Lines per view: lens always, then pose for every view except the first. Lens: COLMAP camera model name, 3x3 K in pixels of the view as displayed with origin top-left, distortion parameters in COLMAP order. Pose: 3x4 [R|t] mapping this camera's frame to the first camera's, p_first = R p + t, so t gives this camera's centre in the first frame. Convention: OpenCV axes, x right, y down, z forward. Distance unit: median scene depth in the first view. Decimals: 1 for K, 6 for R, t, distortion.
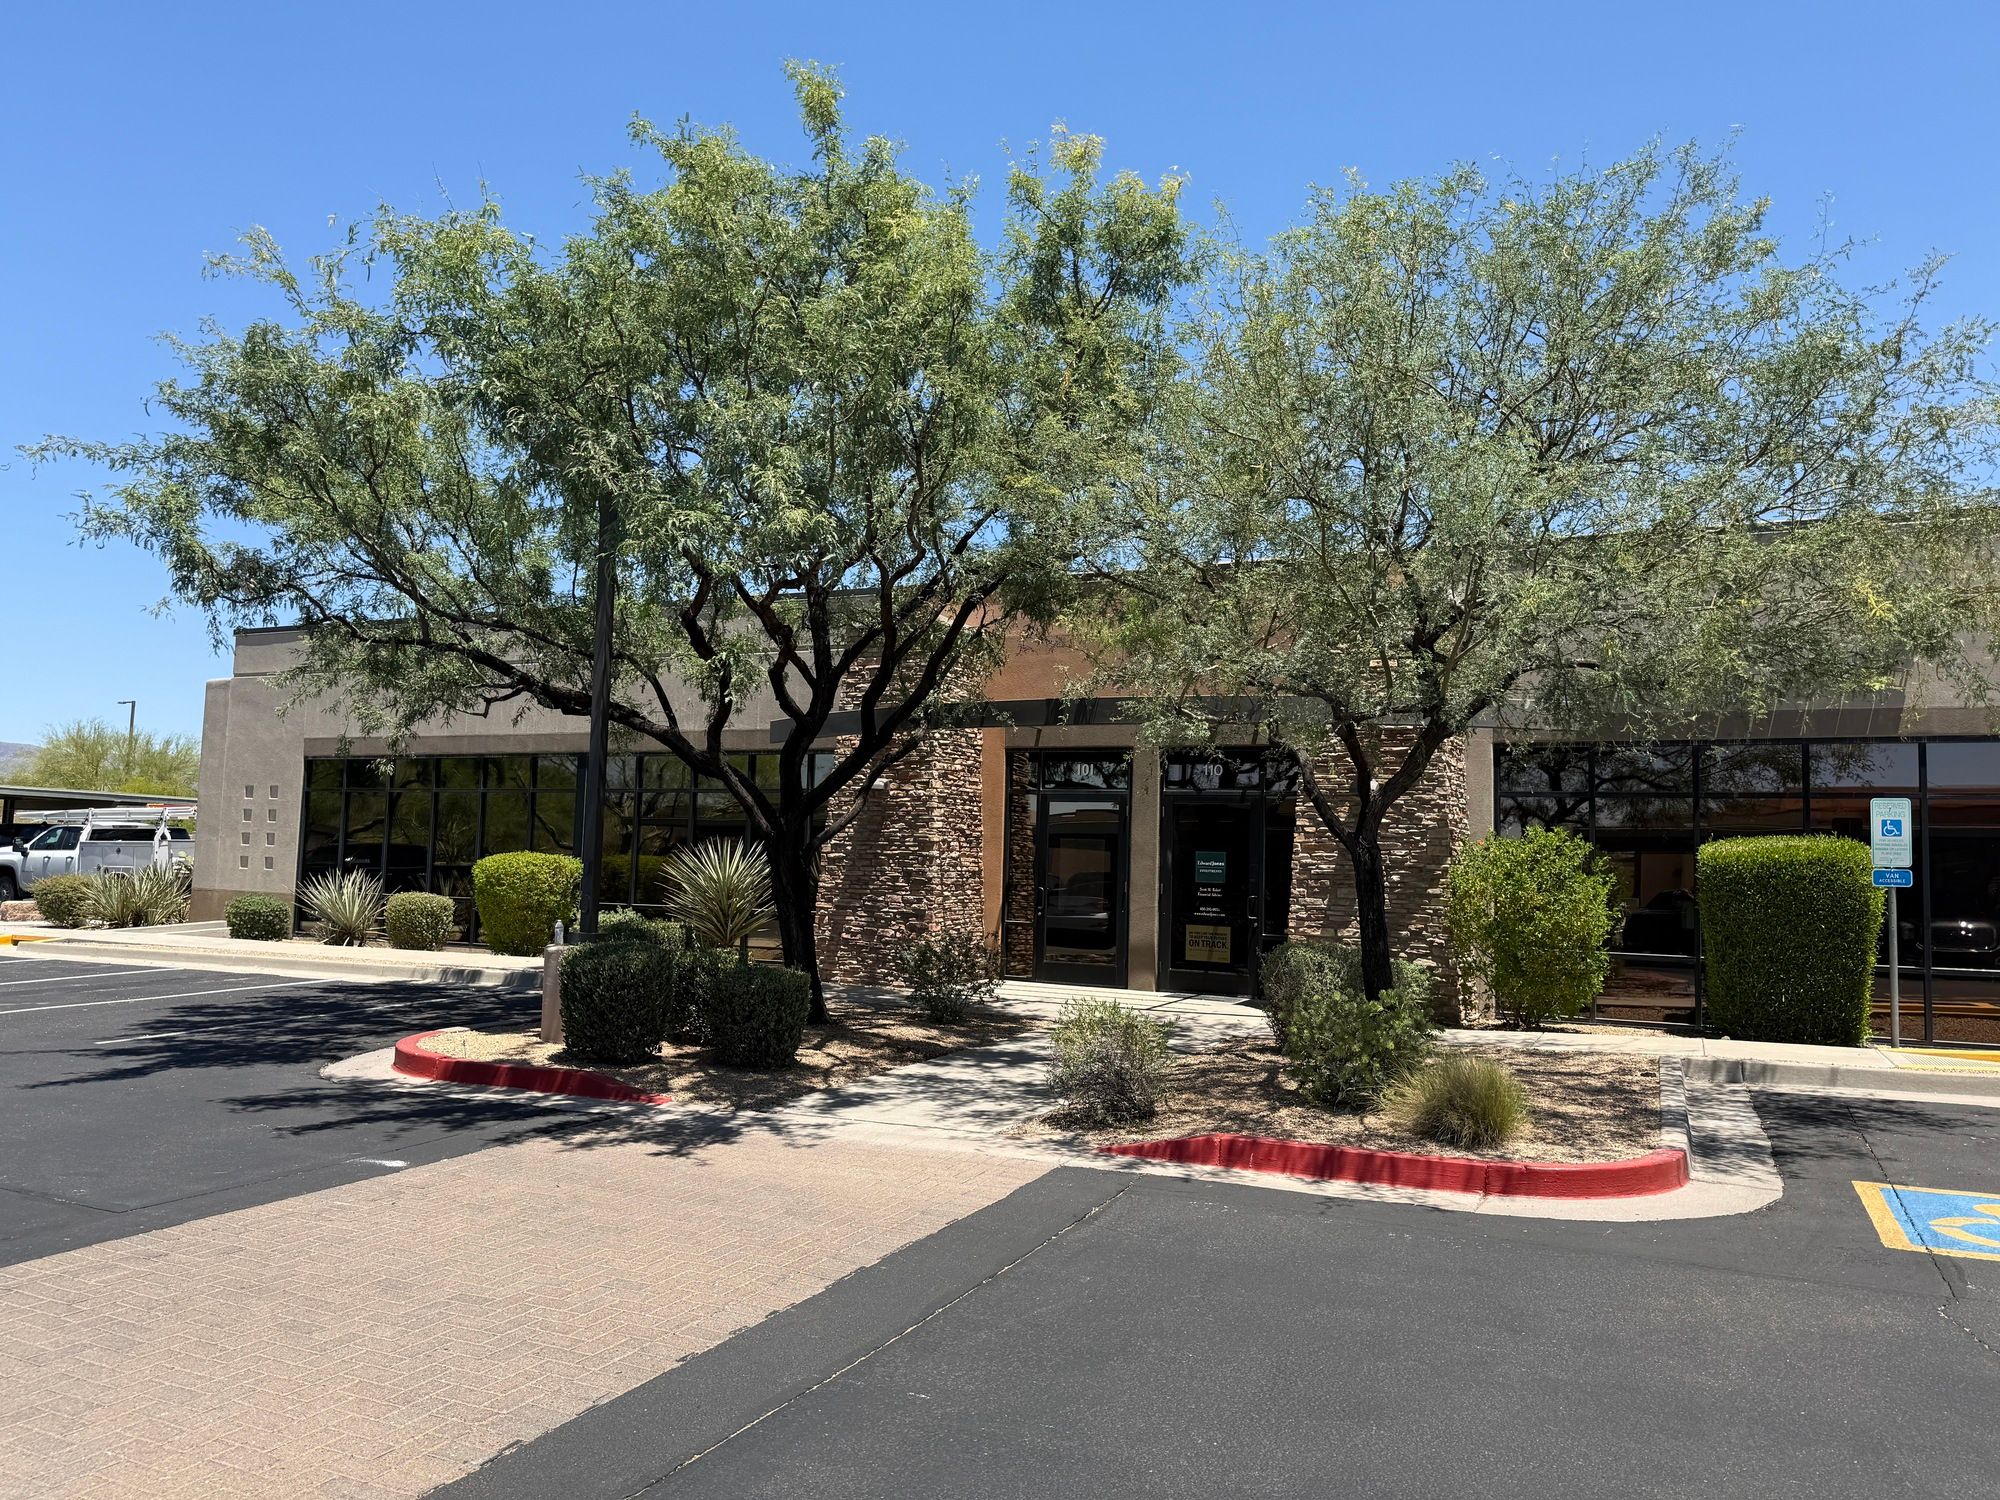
lens RADIAL K [[1412.5, 0, 979.6], [0, 1412.5, 757.1], [0, 0, 1]] dist [0.065188, -0.082565]
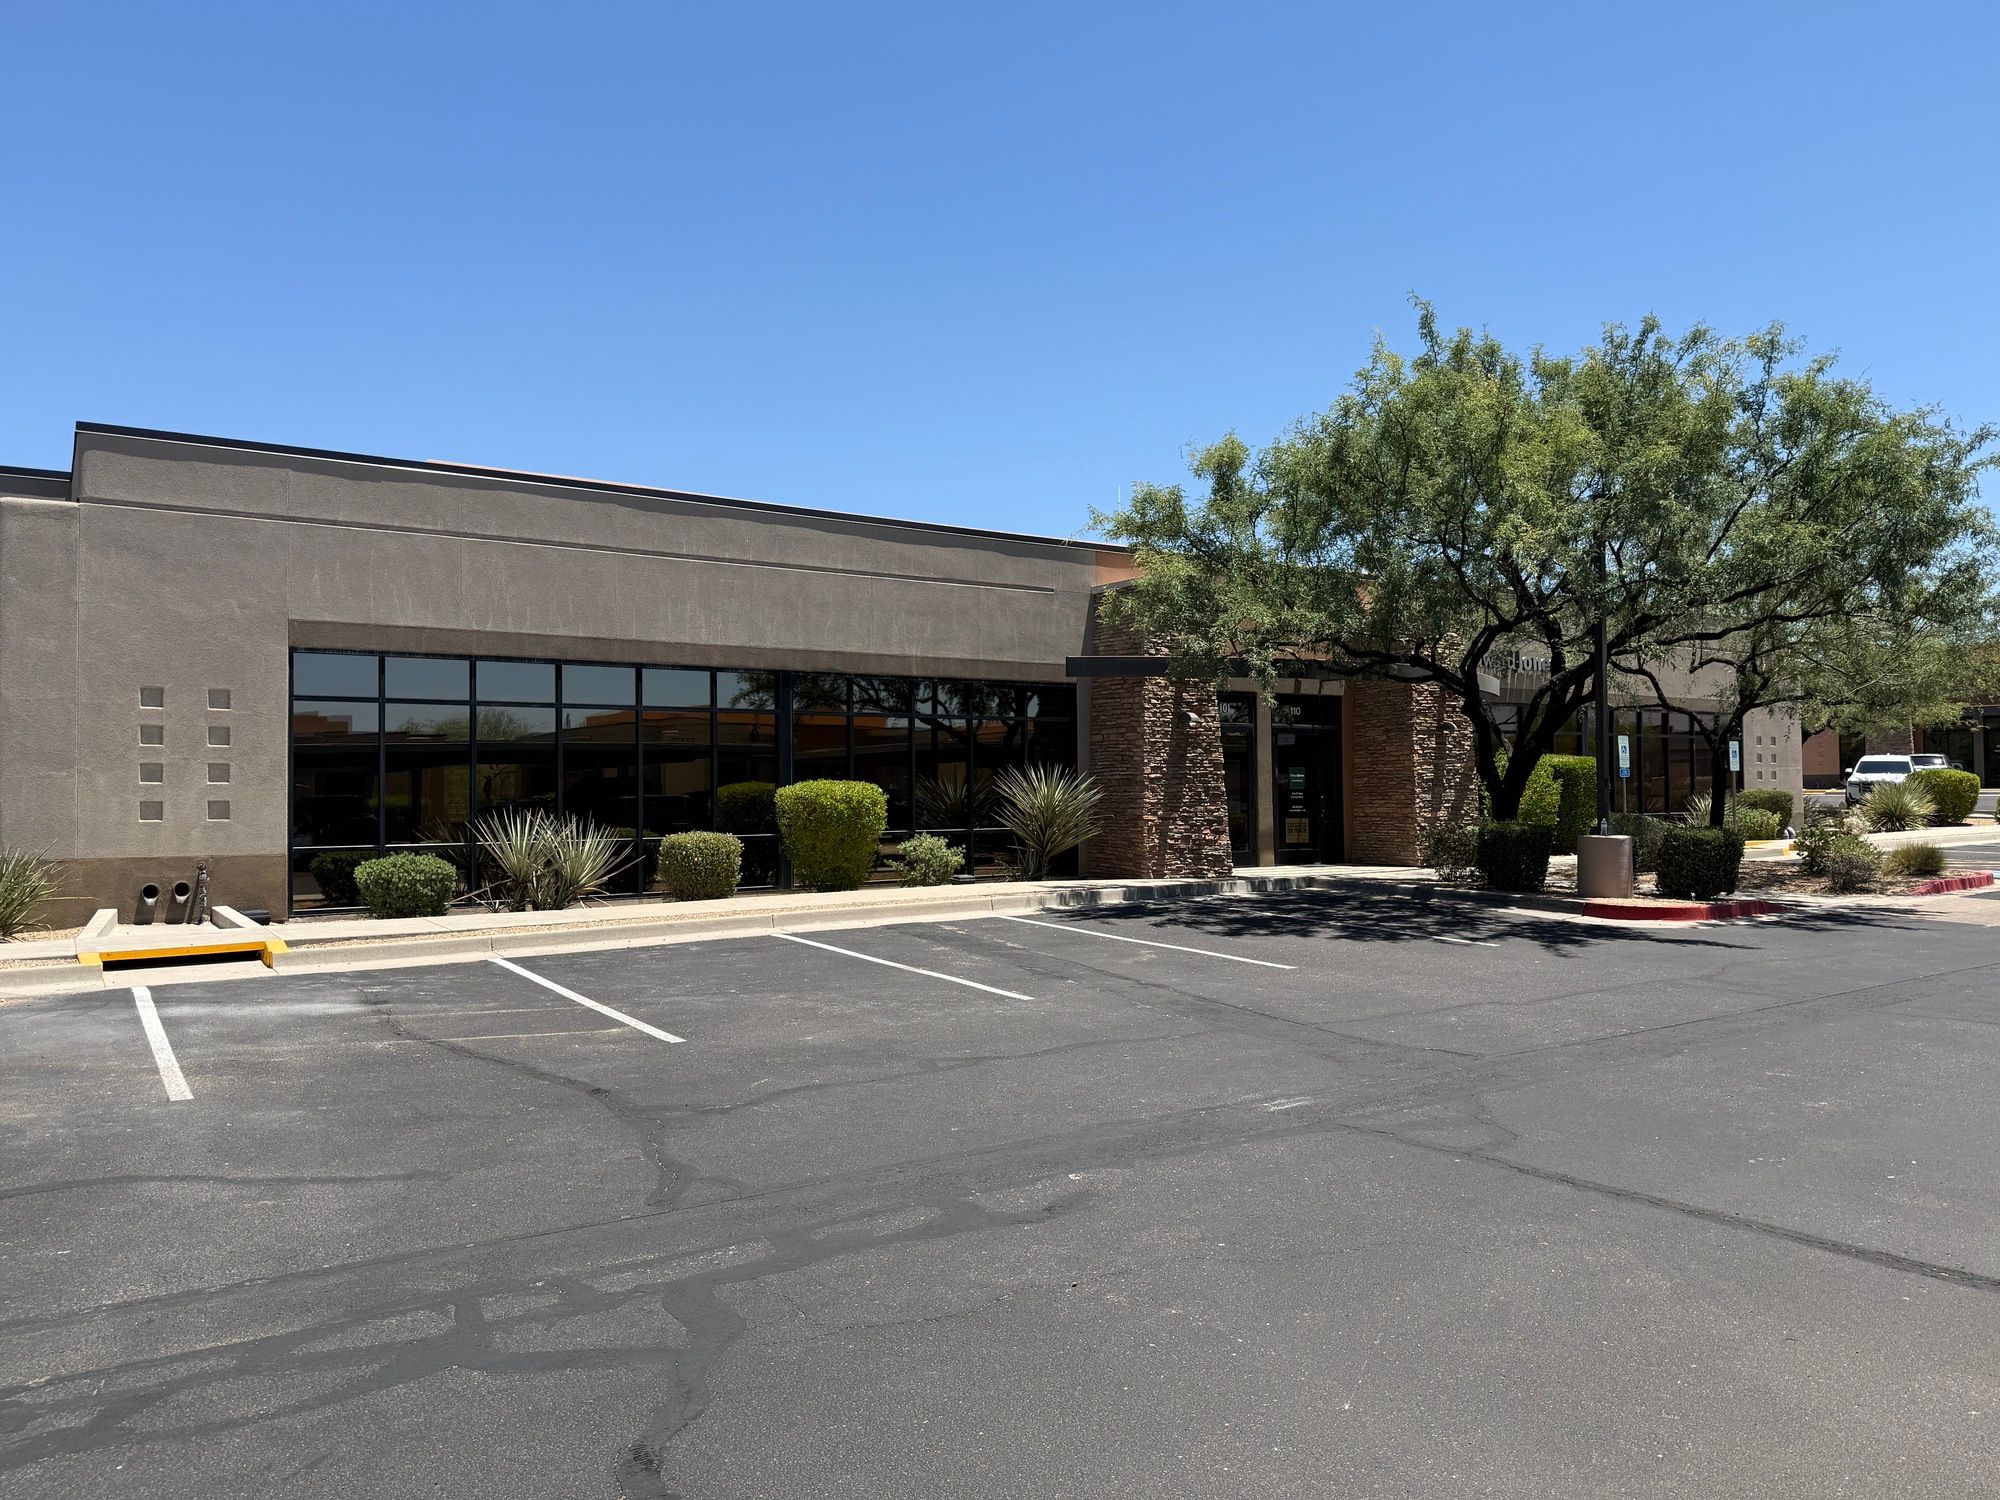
lens RADIAL K [[1412.5, 0, 979.6], [0, 1412.5, 757.1], [0, 0, 1]] dist [0.065188, -0.082565]
pose [[0.504529, -0.010119, 0.863336, -1.222457], [-0.043648, 0.998354, 0.037209, 0.016301], [-0.862291, -0.056456, 0.503256, 0.537756]]
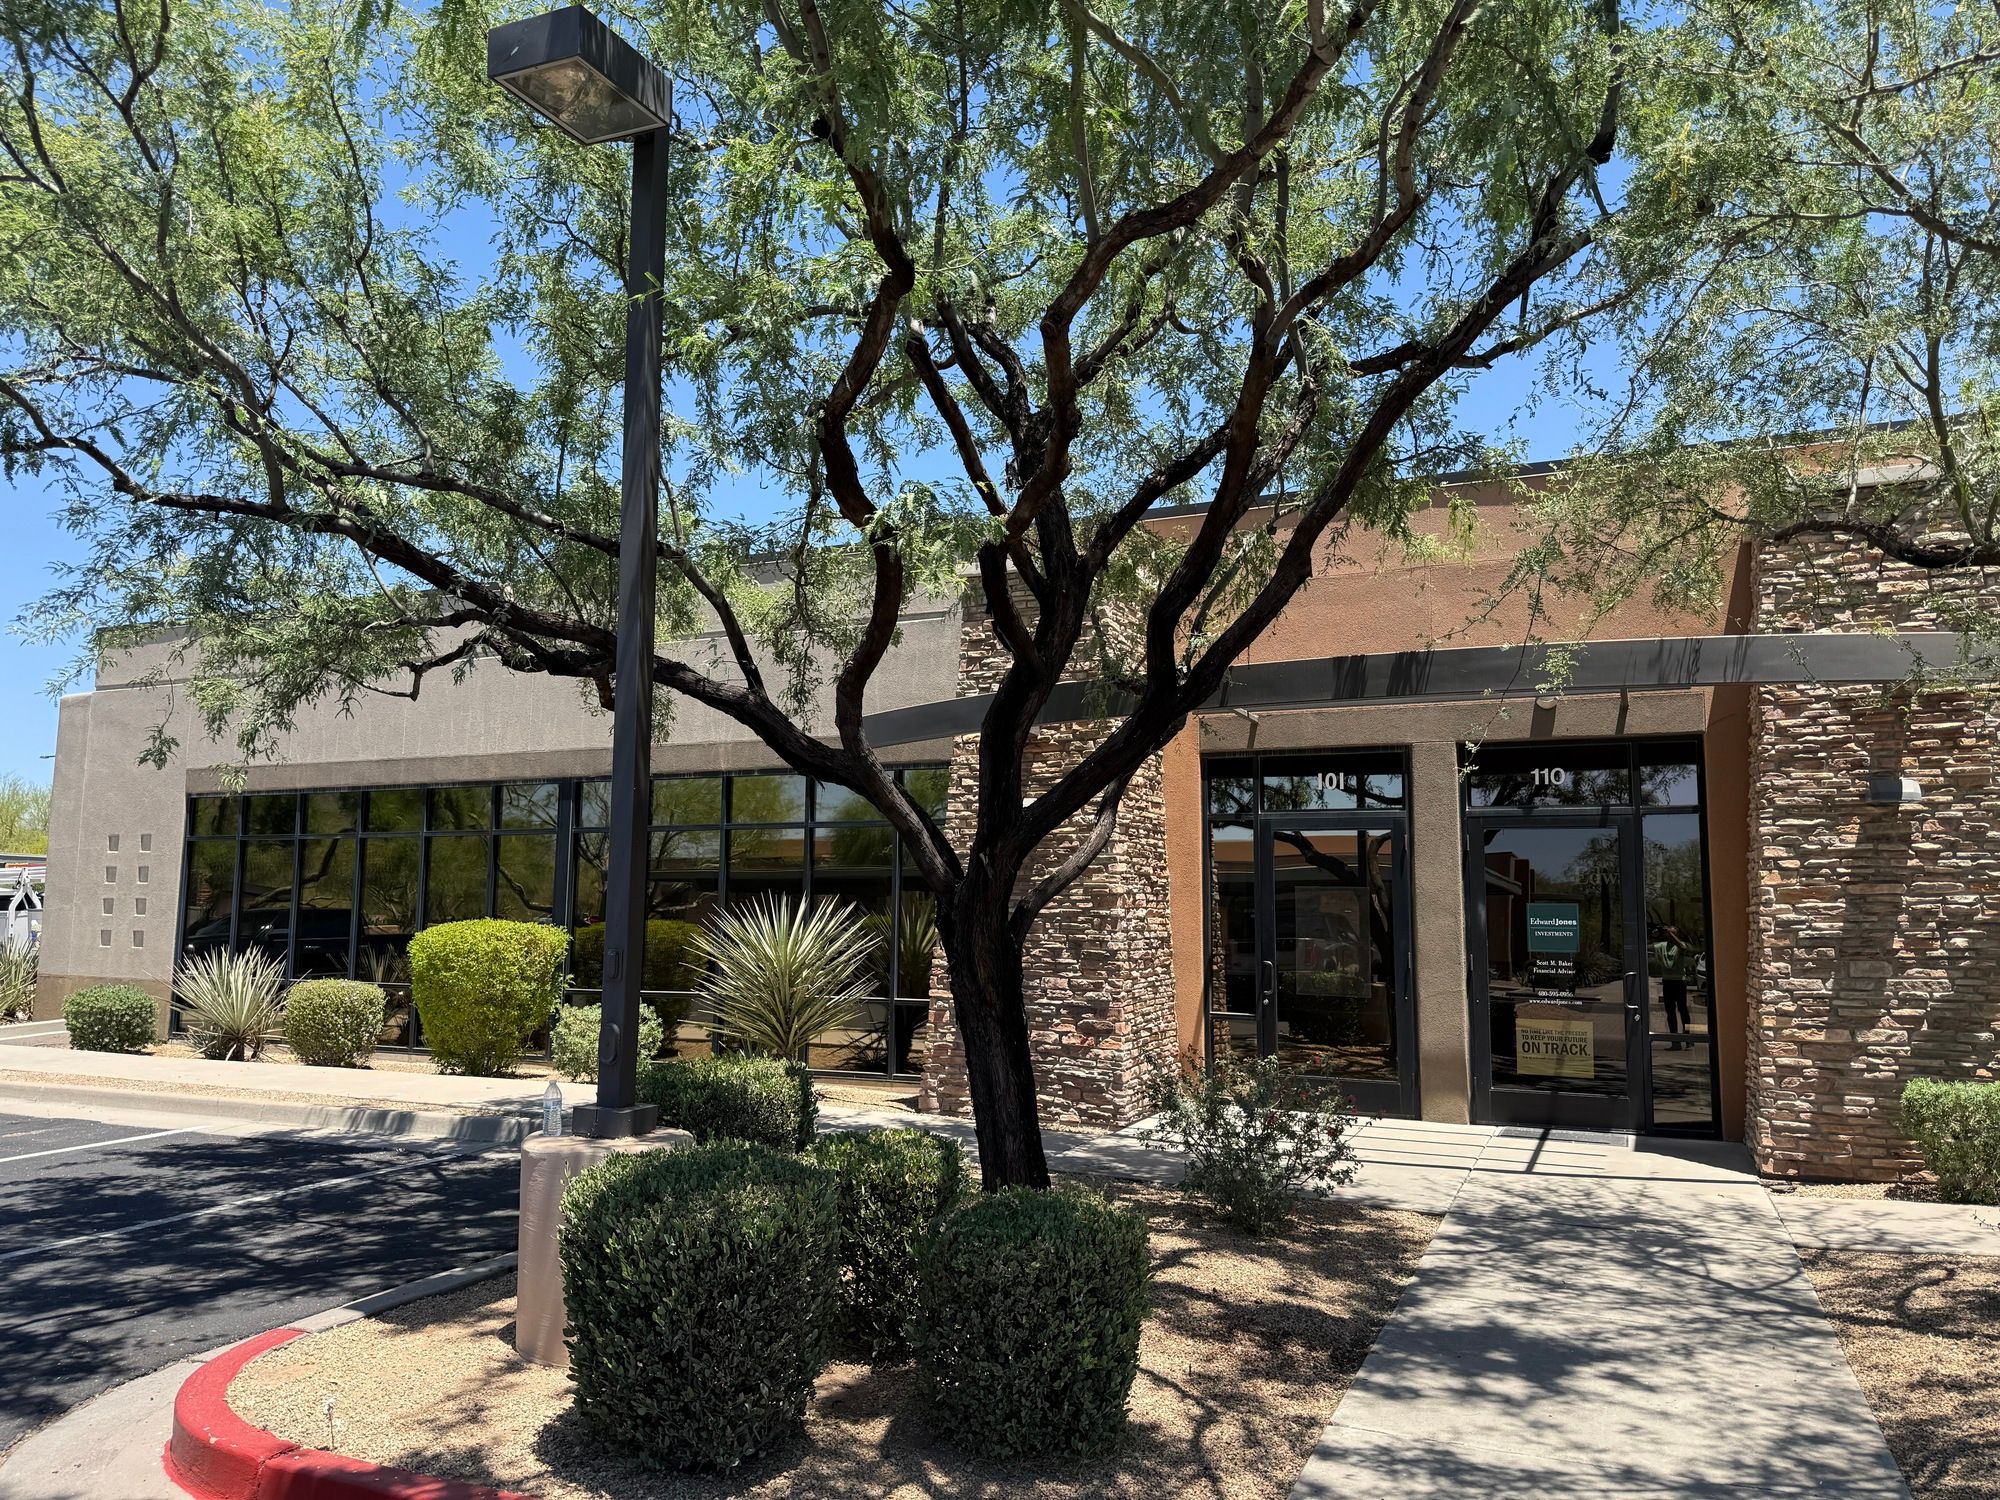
lens RADIAL K [[1435.6, 0, 972.1], [0, 1435.6, 752.5], [0, 0, 1]] dist [0.073097, -0.106394]
pose [[0.999772, -0.016816, 0.013137, -0.104617], [0.017288, 0.999176, -0.036729, 0.017830], [-0.012508, 0.036948, 0.999239, 0.335438]]
